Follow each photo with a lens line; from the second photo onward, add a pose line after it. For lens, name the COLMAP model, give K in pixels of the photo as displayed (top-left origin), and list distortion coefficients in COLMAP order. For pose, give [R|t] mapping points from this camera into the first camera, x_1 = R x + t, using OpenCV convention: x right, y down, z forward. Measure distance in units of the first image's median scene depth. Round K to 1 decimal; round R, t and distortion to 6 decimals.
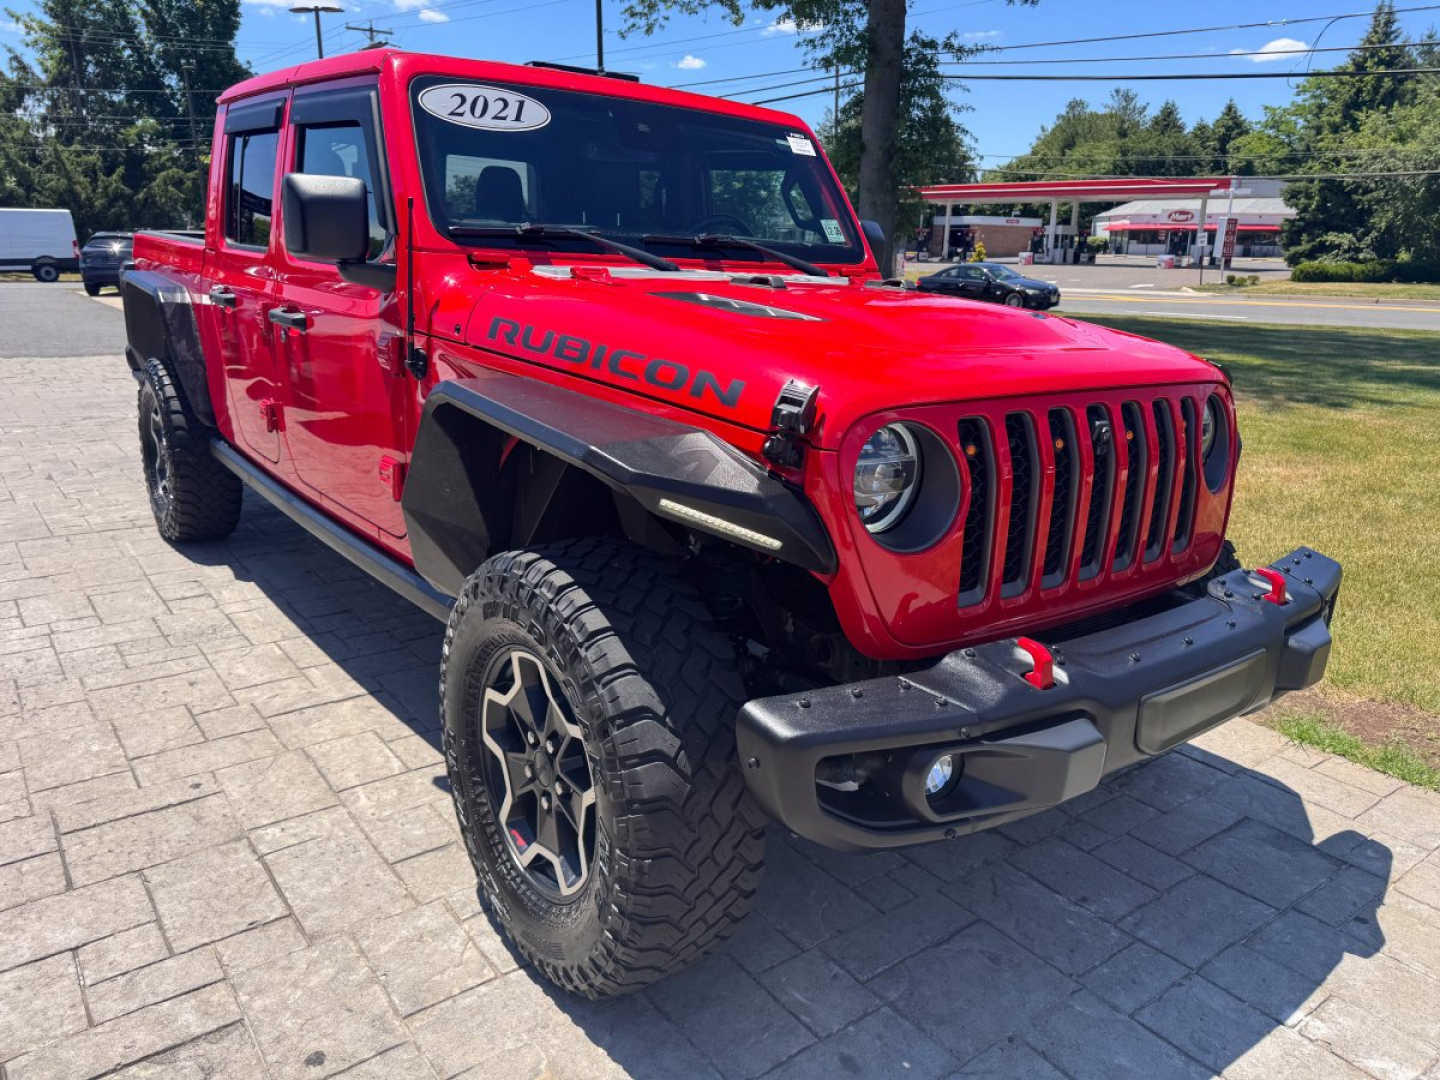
lens RADIAL K [[1030.2, 0, 725.2], [0, 1030.2, 537.1], [0, 0, 1]] dist [0.059111, -0.075479]
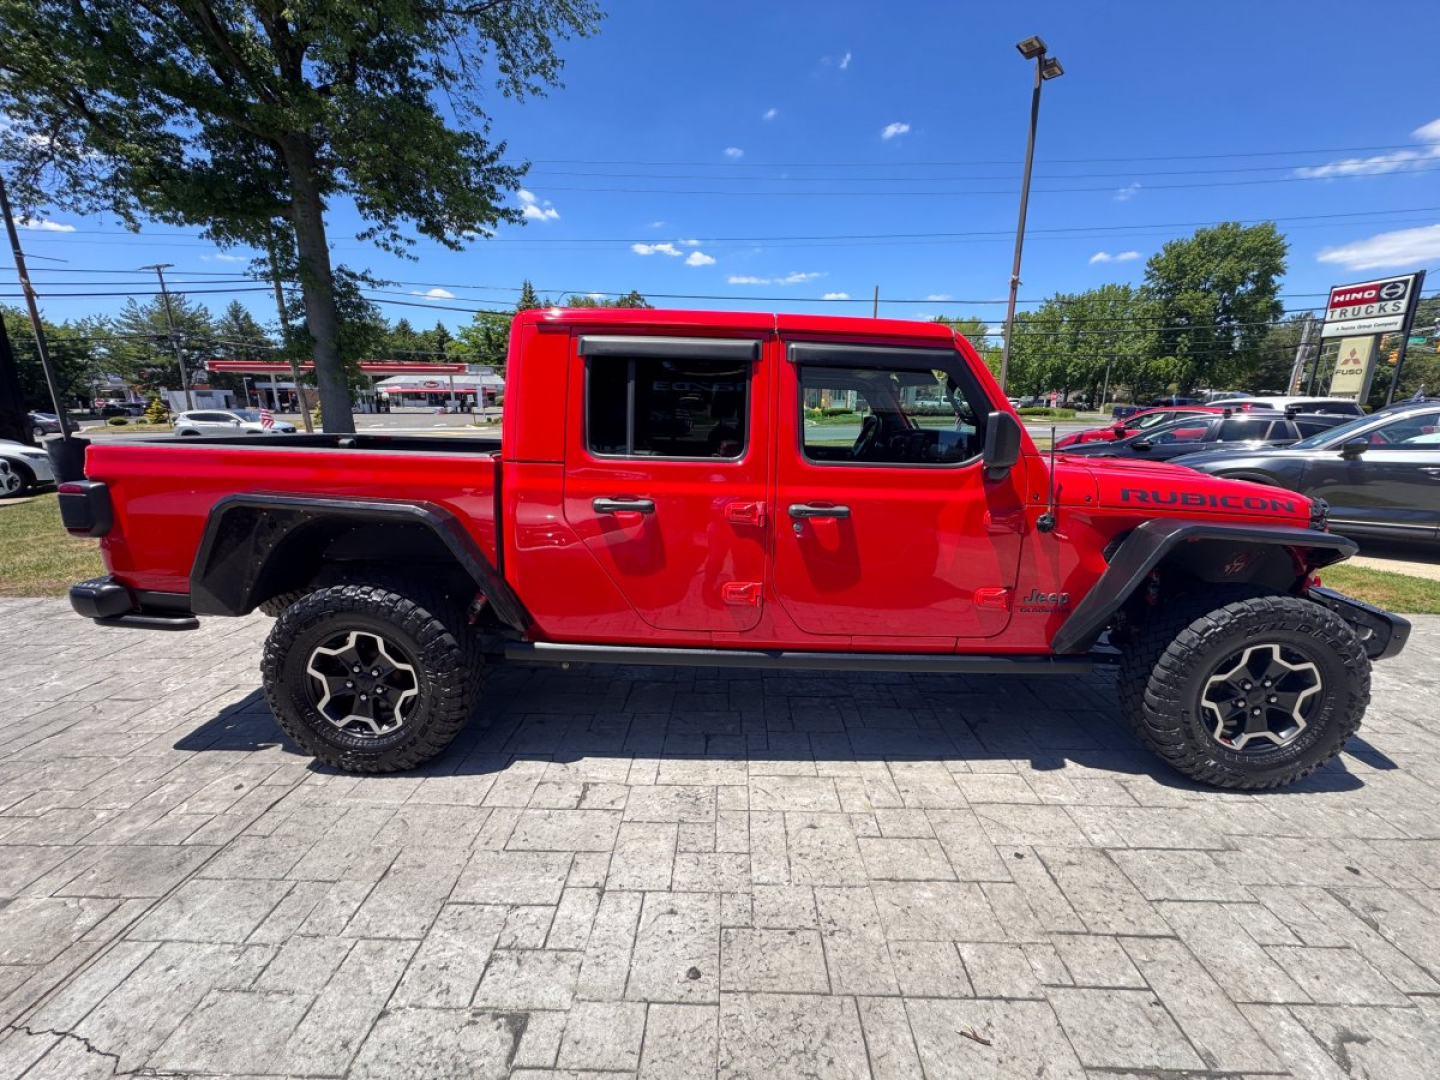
lens RADIAL K [[581.1, 0, 720.0], [0, 581.1, 540.0], [0, 0, 1]] dist [-0.002065, -0.000062]
pose [[0.620854, -0.194393, 0.759442, -0.151135], [0.220601, 0.972942, 0.068698, -0.036336], [-0.752247, 0.124882, 0.646938, 0.091342]]
